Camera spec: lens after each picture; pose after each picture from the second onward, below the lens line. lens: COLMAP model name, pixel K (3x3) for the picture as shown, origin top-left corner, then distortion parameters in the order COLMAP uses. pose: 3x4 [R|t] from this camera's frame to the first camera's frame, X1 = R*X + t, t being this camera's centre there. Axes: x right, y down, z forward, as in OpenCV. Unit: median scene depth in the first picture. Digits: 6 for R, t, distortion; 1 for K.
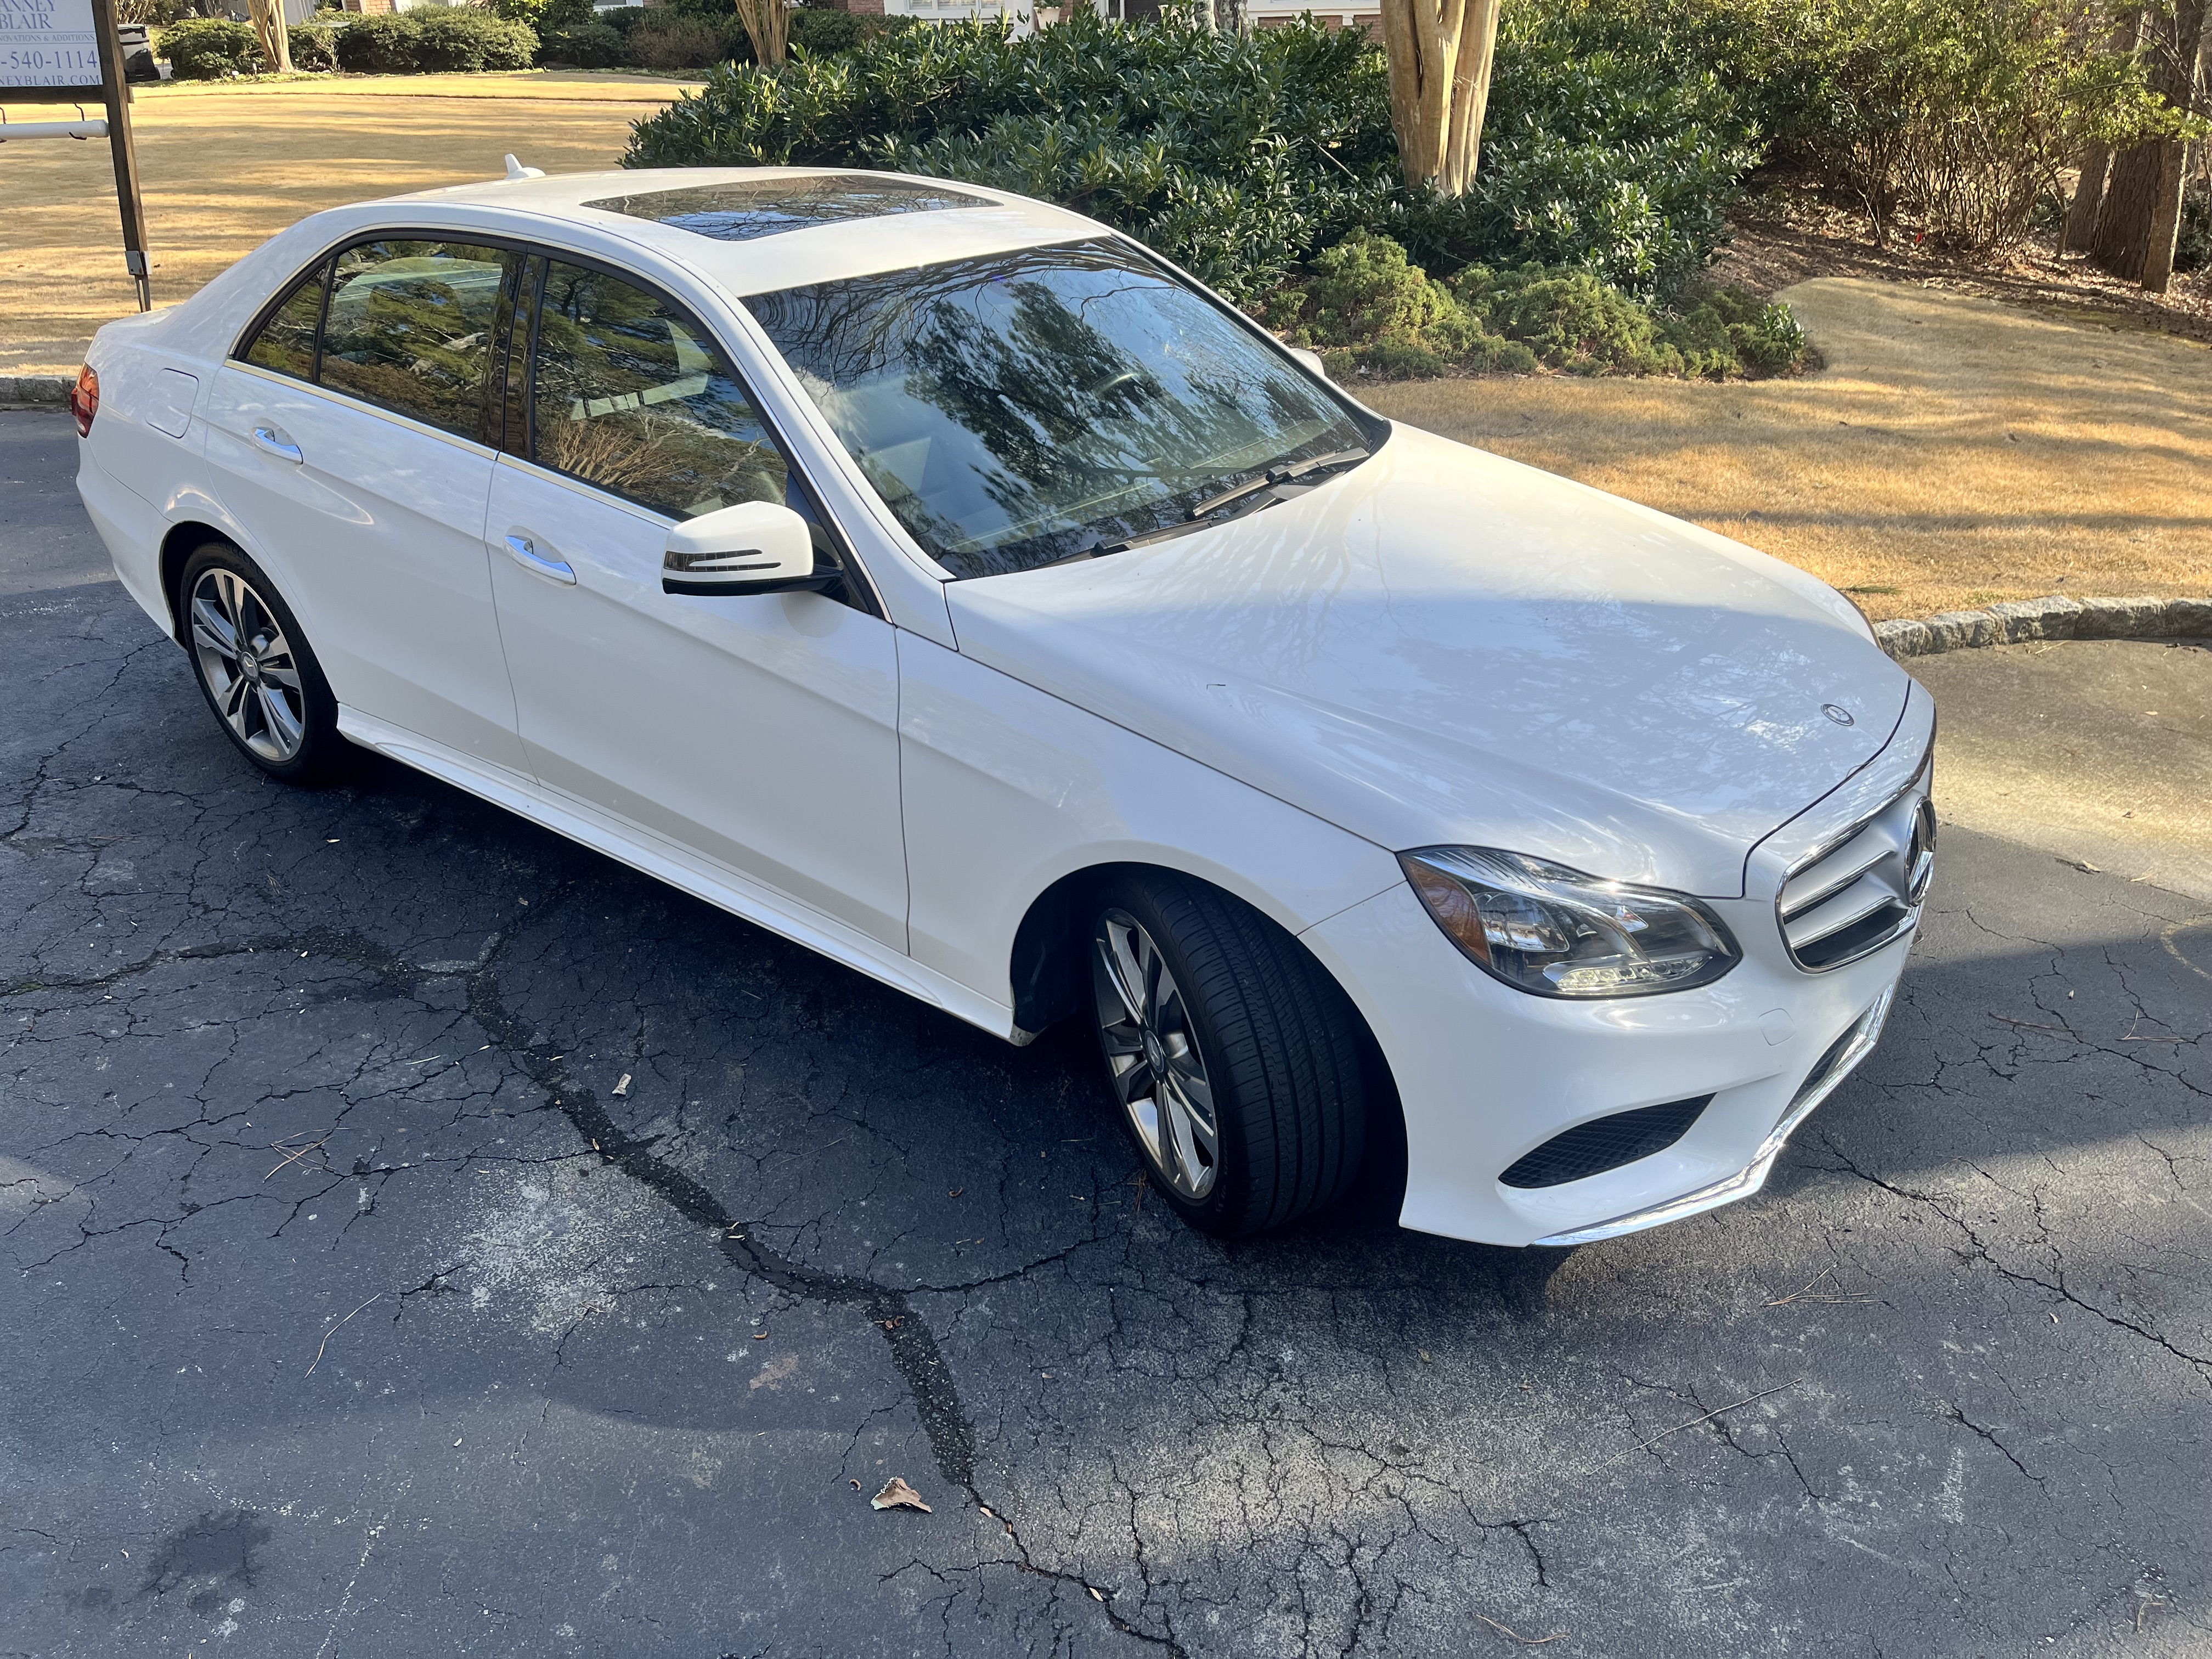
lens RADIAL K [[1678.2, 0, 1105.1], [0, 1678.2, 848.1], [0, 0, 1]] dist [0.062167, -0.088575]
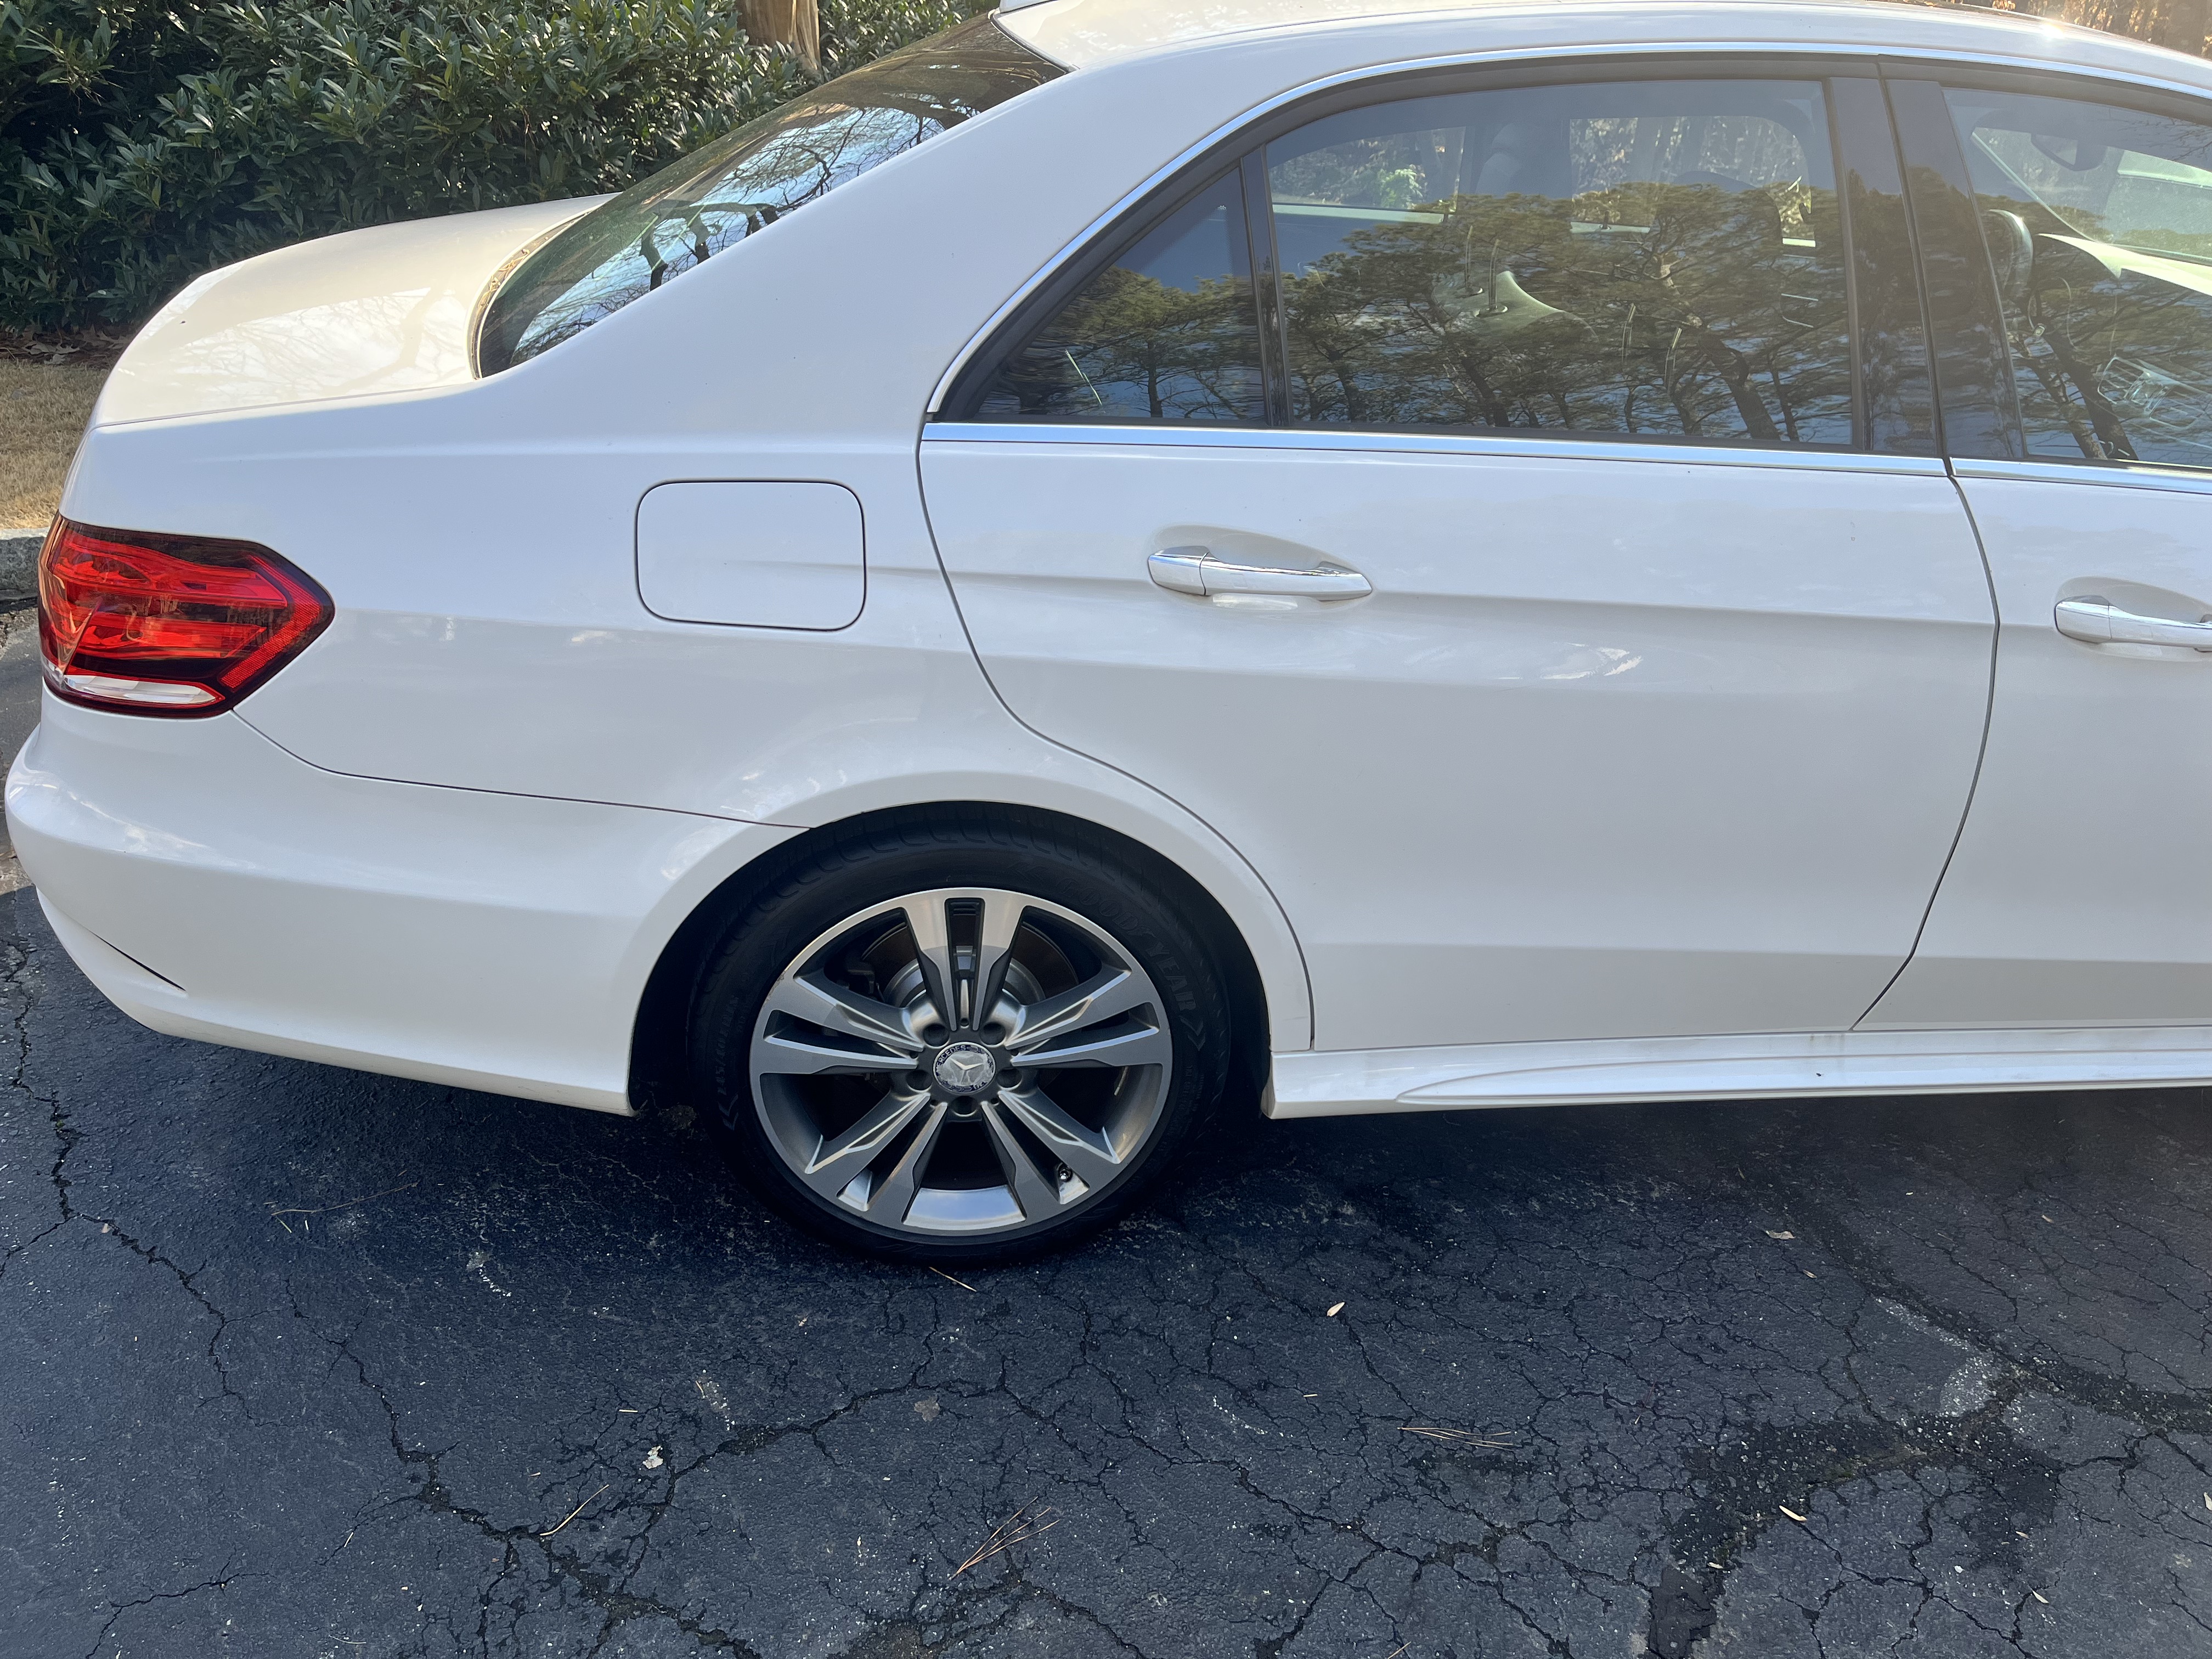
lens RADIAL K [[1670.8, 0, 1102.1], [0, 1670.8, 838.9], [0, 0, 1]] dist [0.093811, -0.124031]
pose [[0.734334, -0.320307, 0.598463, -1.135687], [0.297437, 0.944352, 0.140468, -0.344080], [-0.610152, 0.074854, 0.788740, 0.929334]]
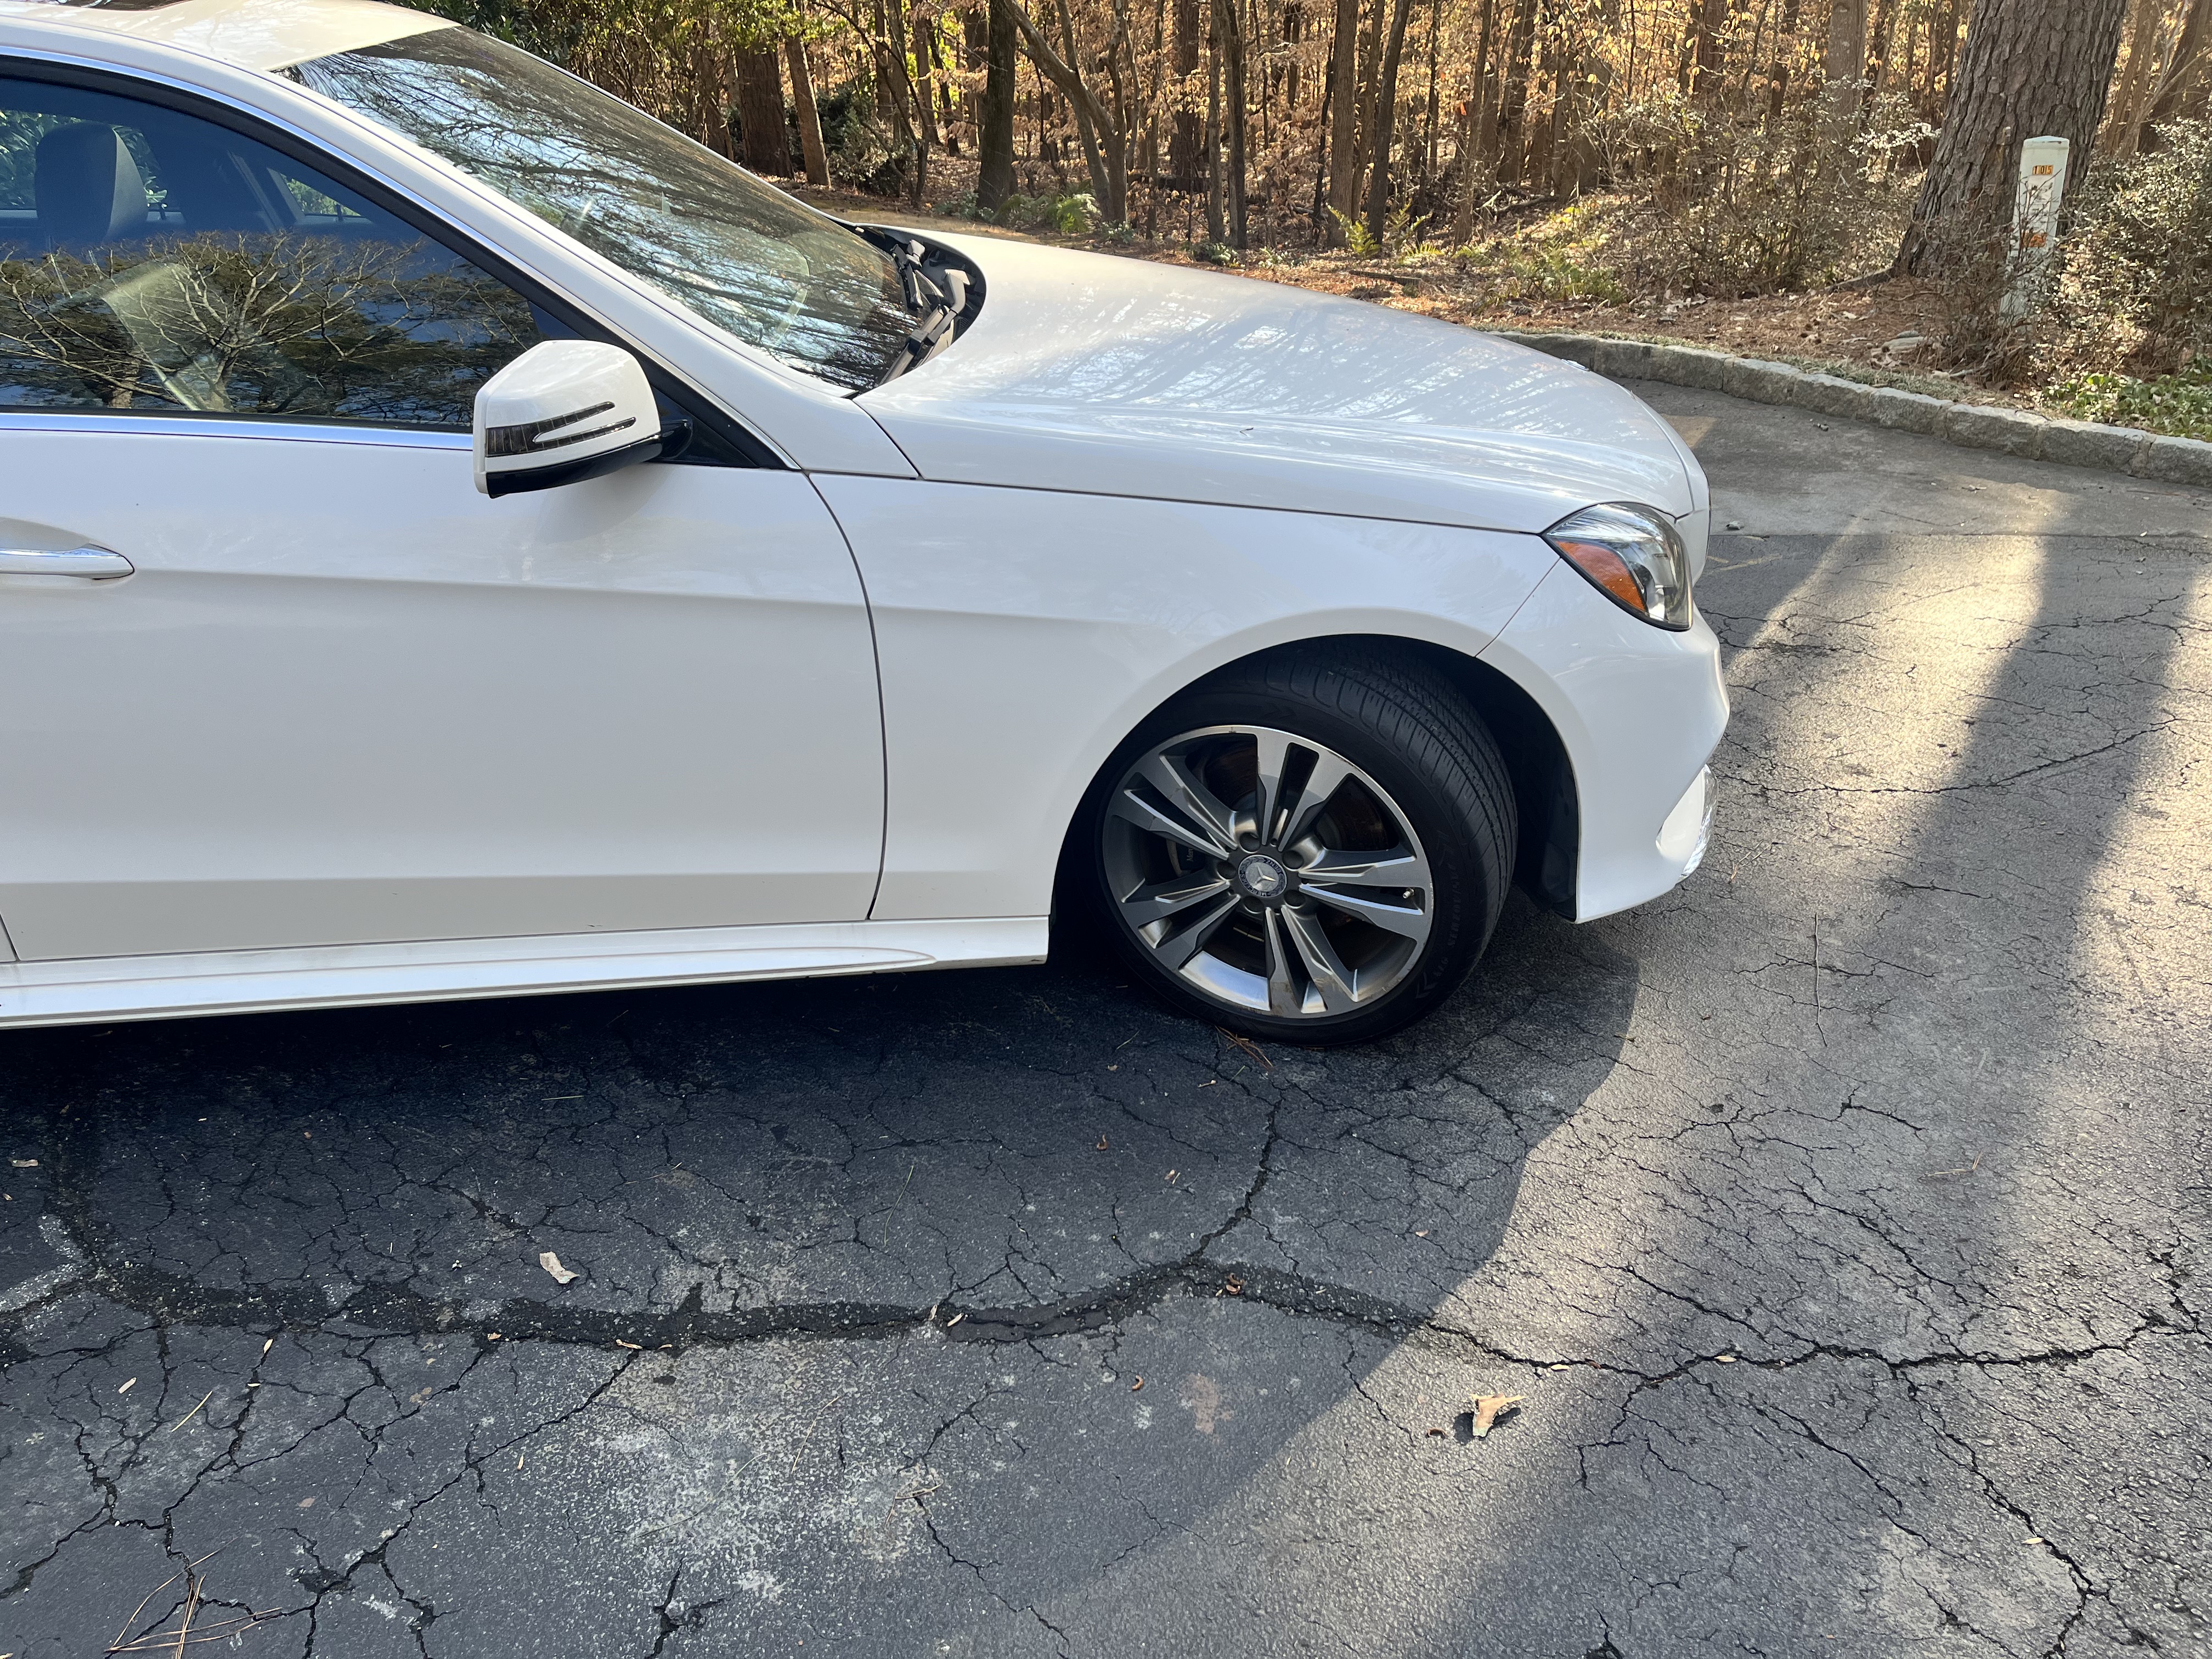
lens RADIAL K [[1678.2, 0, 1105.1], [0, 1678.2, 848.1], [0, 0, 1]] dist [0.062167, -0.088575]
pose [[0.705920, -0.342499, 0.619976, -0.565339], [0.334171, 0.932819, 0.134831, -0.036221], [-0.624505, 0.111998, 0.772949, 0.383860]]
